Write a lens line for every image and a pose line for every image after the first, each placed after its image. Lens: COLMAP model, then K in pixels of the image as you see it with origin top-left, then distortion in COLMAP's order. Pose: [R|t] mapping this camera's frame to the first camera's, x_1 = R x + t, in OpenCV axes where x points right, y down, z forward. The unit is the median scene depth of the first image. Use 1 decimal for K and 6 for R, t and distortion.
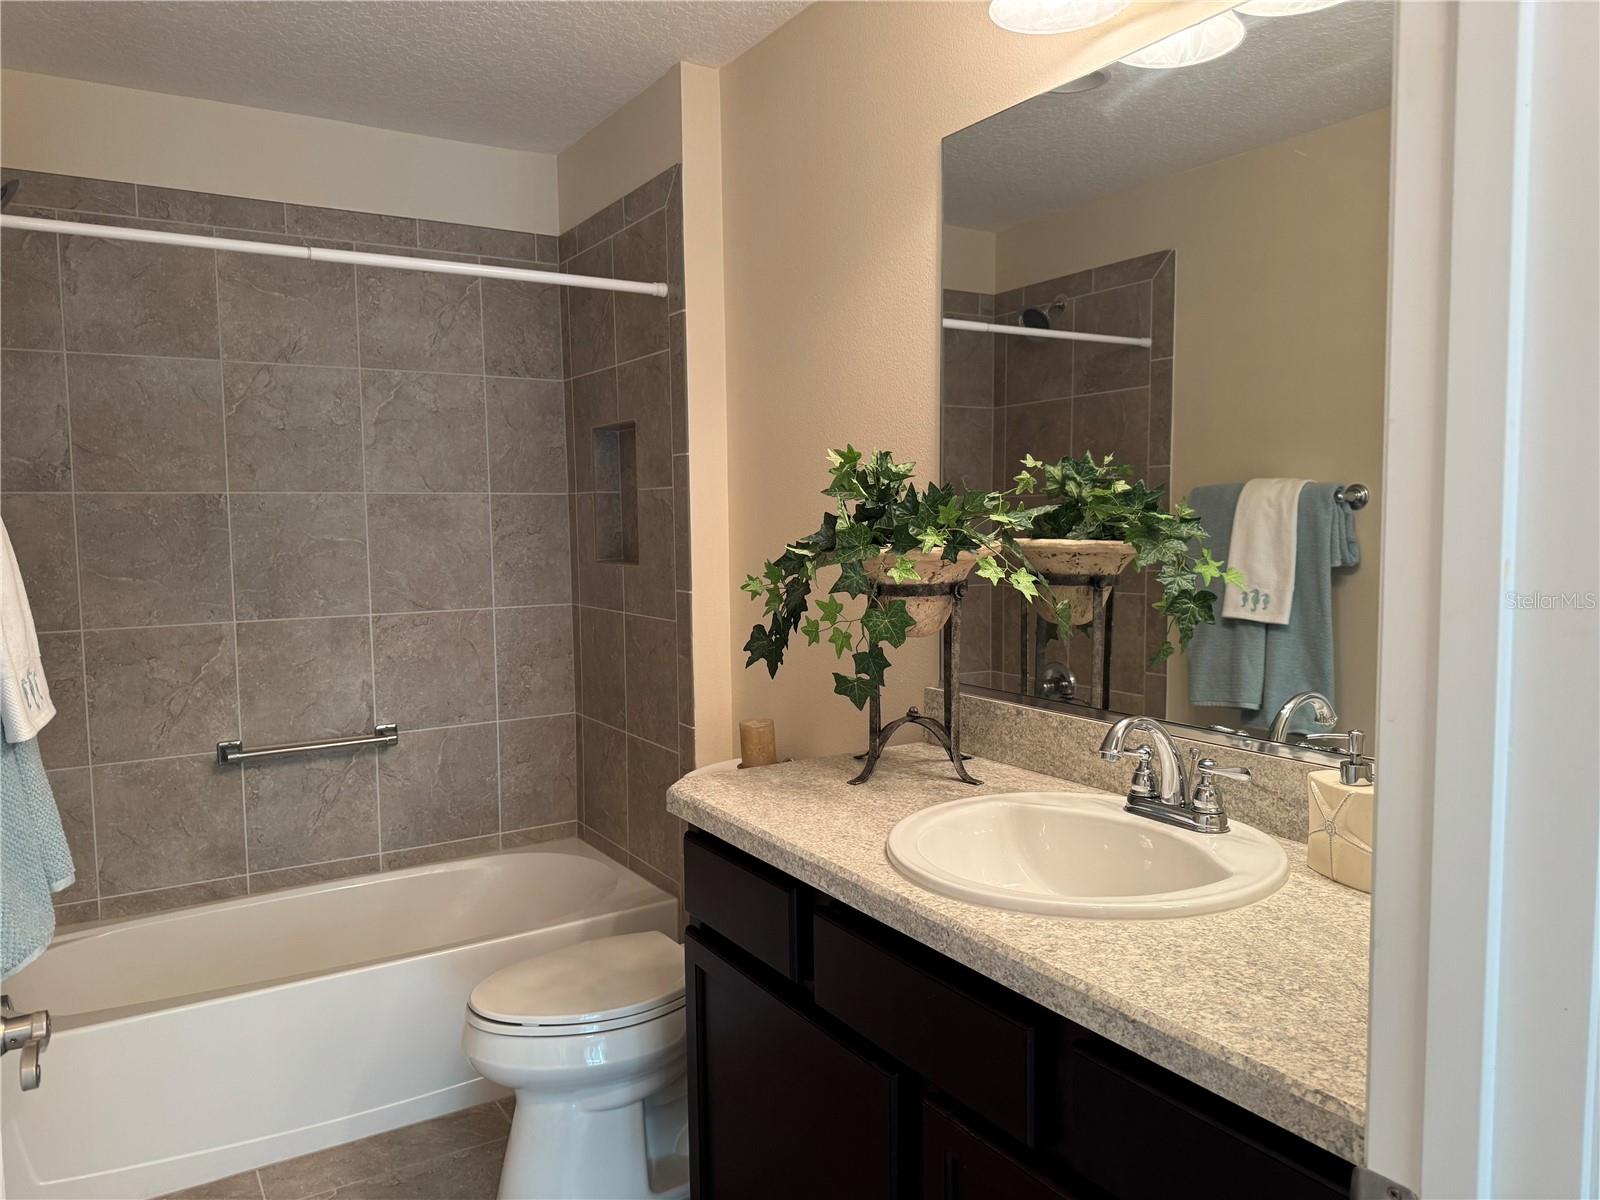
lens RADIAL K [[1123.4, 0, 800.3], [0, 1123.4, 599.0], [0, 0, 1]] dist [0.074939, -0.128189]
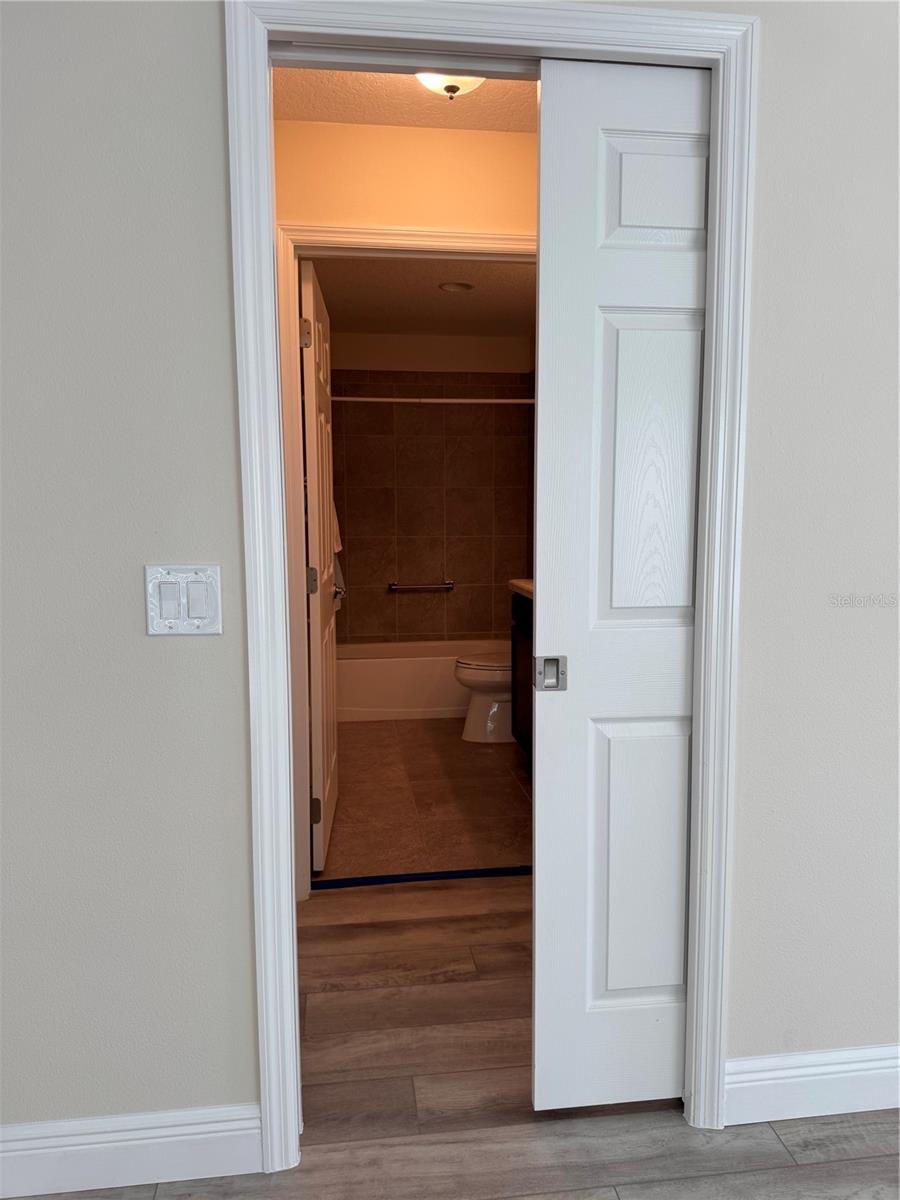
lens RADIAL K [[845.4, 0, 450.0], [0, 845.4, 600.0], [0, 0, 1]] dist [0.071334, -0.107317]
pose [[0.909523, 0.052264, -0.412354, 0.418673], [-0.038944, 0.998414, 0.040648, 0.080779], [0.413825, -0.020911, 0.910116, -0.712482]]
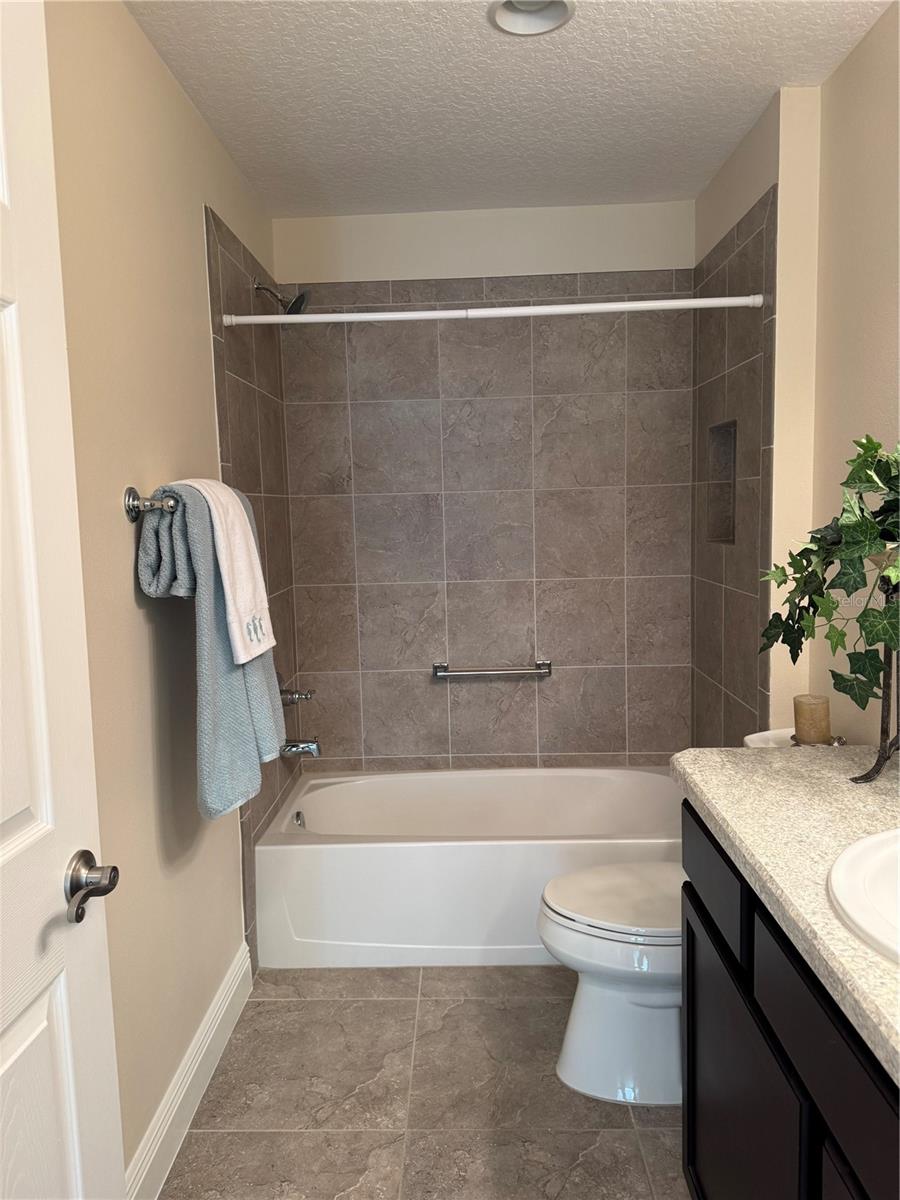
lens RADIAL K [[831.5, 0, 437.2], [0, 831.5, 597.9], [0, 0, 1]] dist [0.153525, -0.301709]
pose [[0.828132, 0.049273, -0.558363, 0.088293], [-0.022486, 0.998247, 0.054741, -0.016990], [0.560081, -0.032778, 0.827789, 0.109062]]
